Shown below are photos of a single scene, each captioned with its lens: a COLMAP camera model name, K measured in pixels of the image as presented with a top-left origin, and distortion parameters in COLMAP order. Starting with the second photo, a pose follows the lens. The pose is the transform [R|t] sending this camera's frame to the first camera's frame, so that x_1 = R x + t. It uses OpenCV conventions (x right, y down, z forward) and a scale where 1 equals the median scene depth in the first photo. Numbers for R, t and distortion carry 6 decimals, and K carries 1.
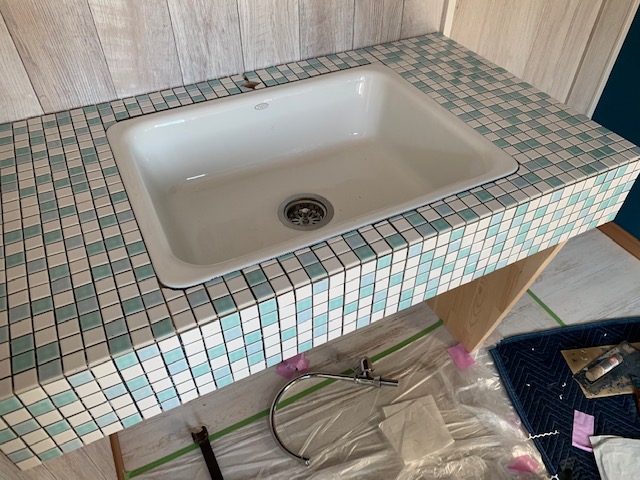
lens RADIAL K [[497.1, 0, 323.5], [0, 497.1, 236.7], [0, 0, 1]] dist [-0.000839, 0.002527]
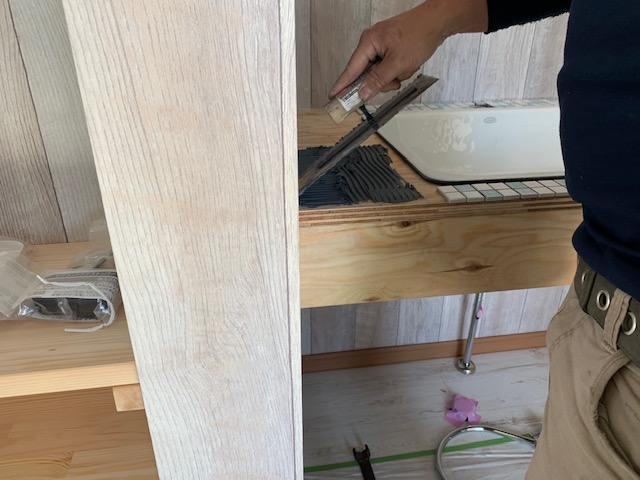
lens RADIAL K [[497.1, 0, 320.1], [0, 497.1, 241.6], [0, 0, 1]] dist [-0.000839, 0.002527]
pose [[0.952316, 0.127152, -0.277358, -0.139379], [-0.206380, 0.937969, -0.278608, 0.373026], [0.224727, 0.322564, 0.919484, -0.023175]]
